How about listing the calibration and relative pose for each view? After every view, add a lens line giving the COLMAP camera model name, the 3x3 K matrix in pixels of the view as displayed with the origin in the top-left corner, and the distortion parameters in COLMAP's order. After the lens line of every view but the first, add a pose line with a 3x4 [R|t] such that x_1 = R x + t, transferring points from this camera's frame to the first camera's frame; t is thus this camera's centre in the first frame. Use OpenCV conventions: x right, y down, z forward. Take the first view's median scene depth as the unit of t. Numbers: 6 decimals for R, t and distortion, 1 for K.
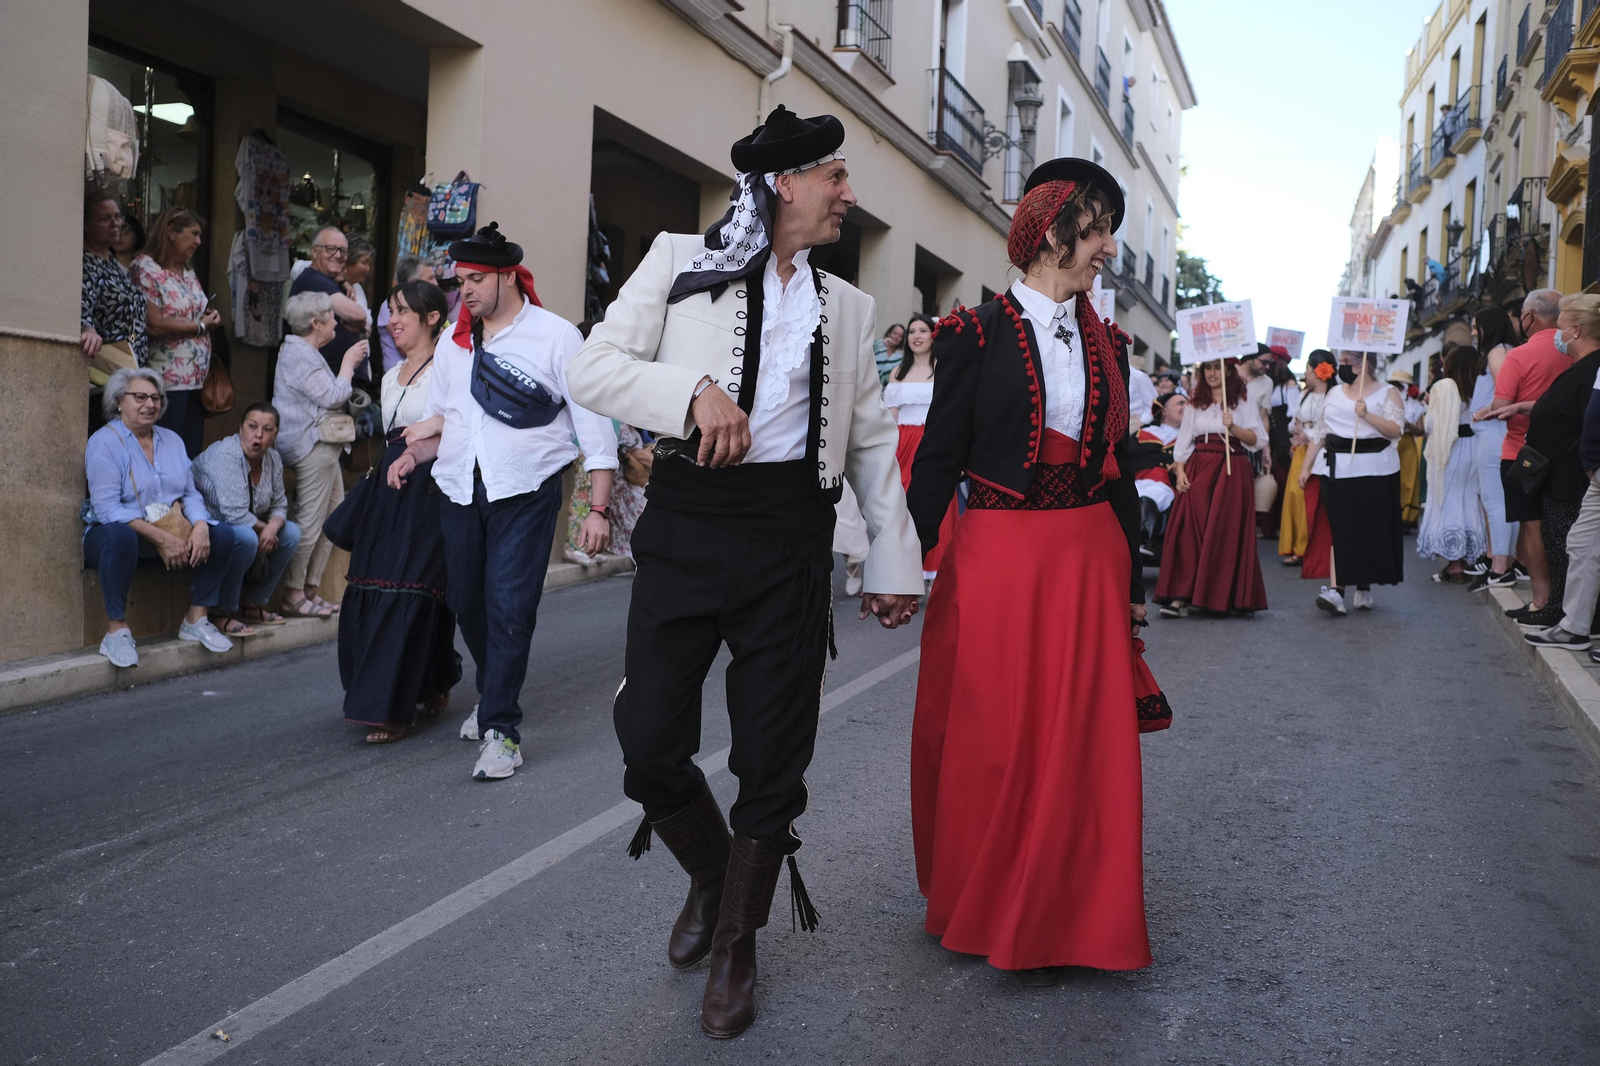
lens RADIAL K [[1484.9, 0, 800.0], [0, 1484.9, 533.0], [0, 0, 1]] dist [-0.073938, 0.130059]
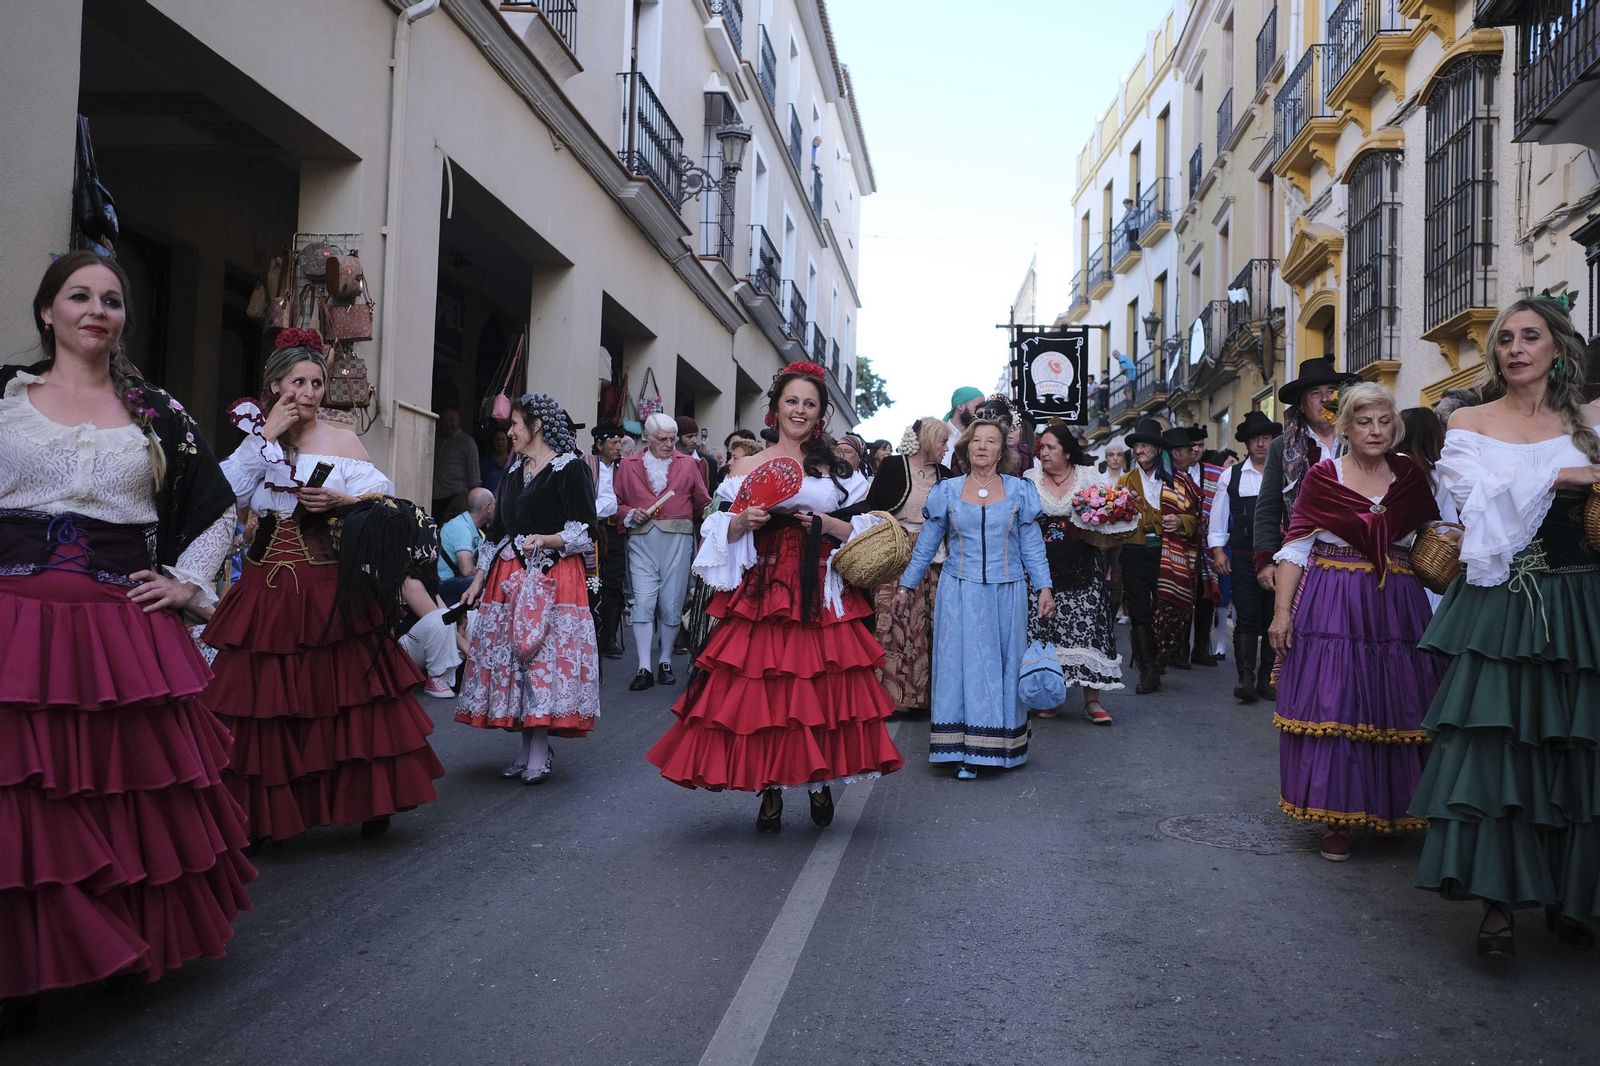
lens RADIAL K [[1484.9, 0, 800.0], [0, 1484.9, 533.0], [0, 0, 1]] dist [-0.073938, 0.130059]
pose [[0.972581, 0.000273, 0.232563, -0.001587], [0.015762, 0.997623, -0.067086, -0.012053], [-0.232029, 0.068912, 0.970265, 0.187586]]
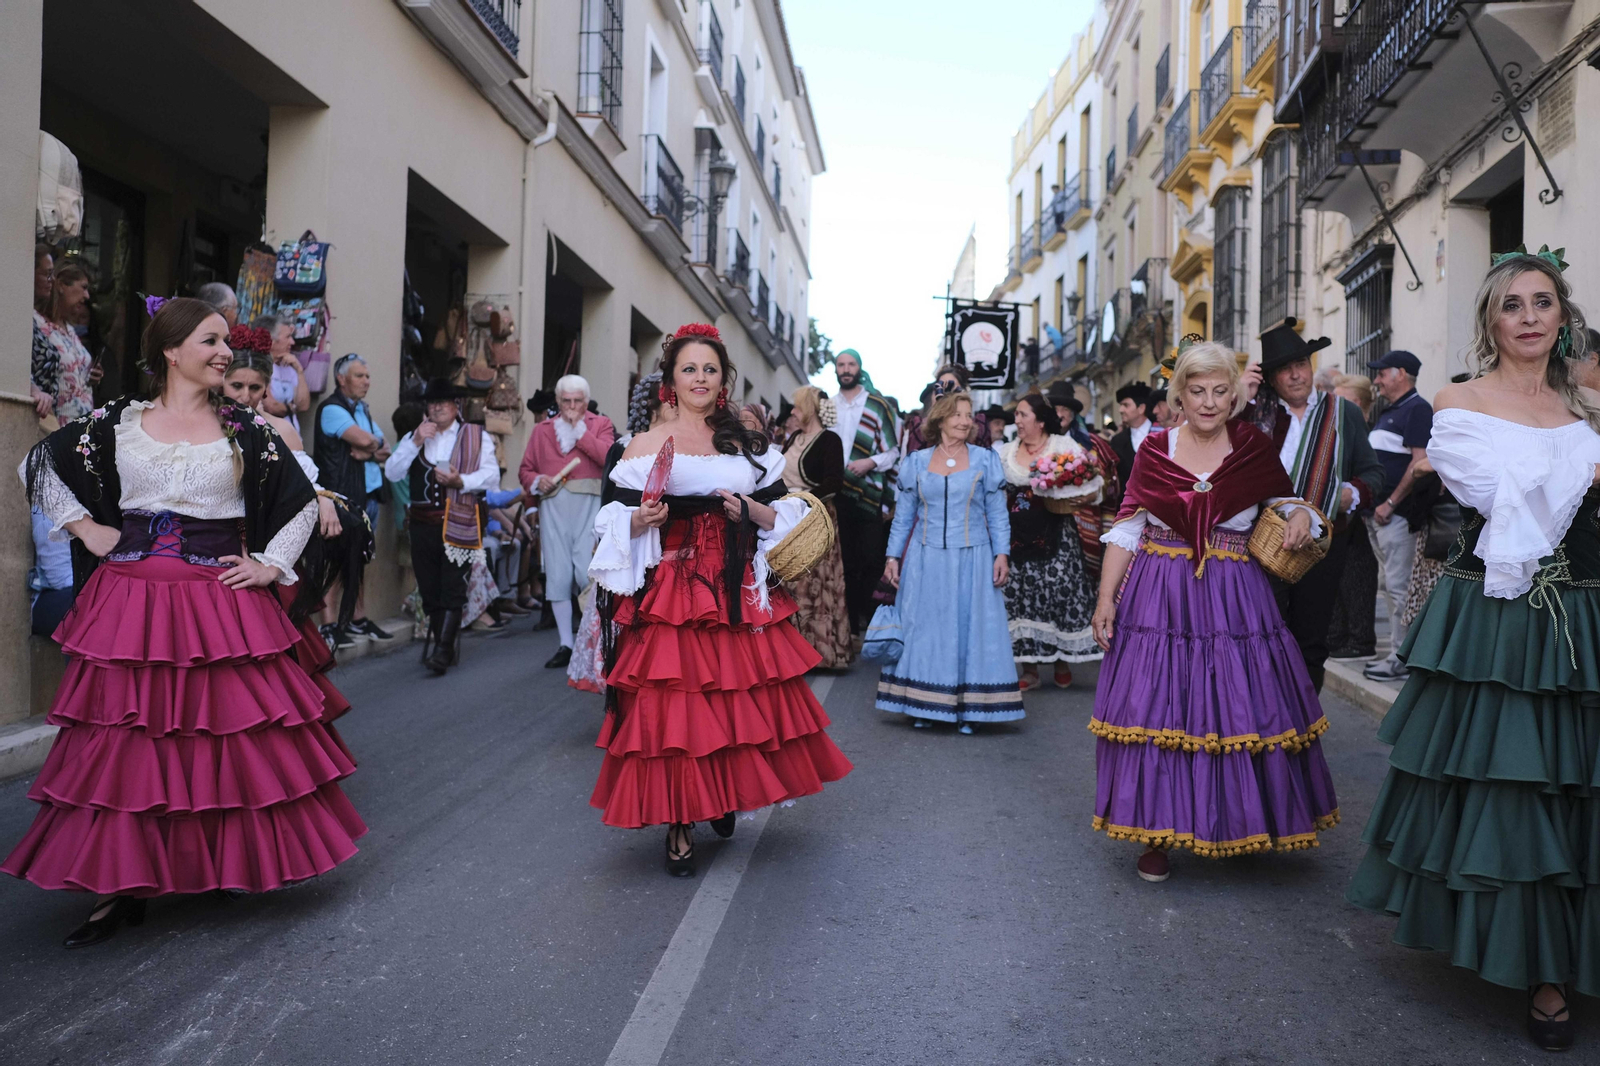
lens RADIAL K [[1532.8, 0, 800.0], [0, 1532.8, 533.0], [0, 0, 1]] dist [-0.064126, 0.027964]
pose [[0.962550, -0.010950, 0.270885, -0.078373], [0.021537, 0.999115, -0.036141, 0.001168], [-0.270249, 0.040622, 0.961933, -0.027388]]
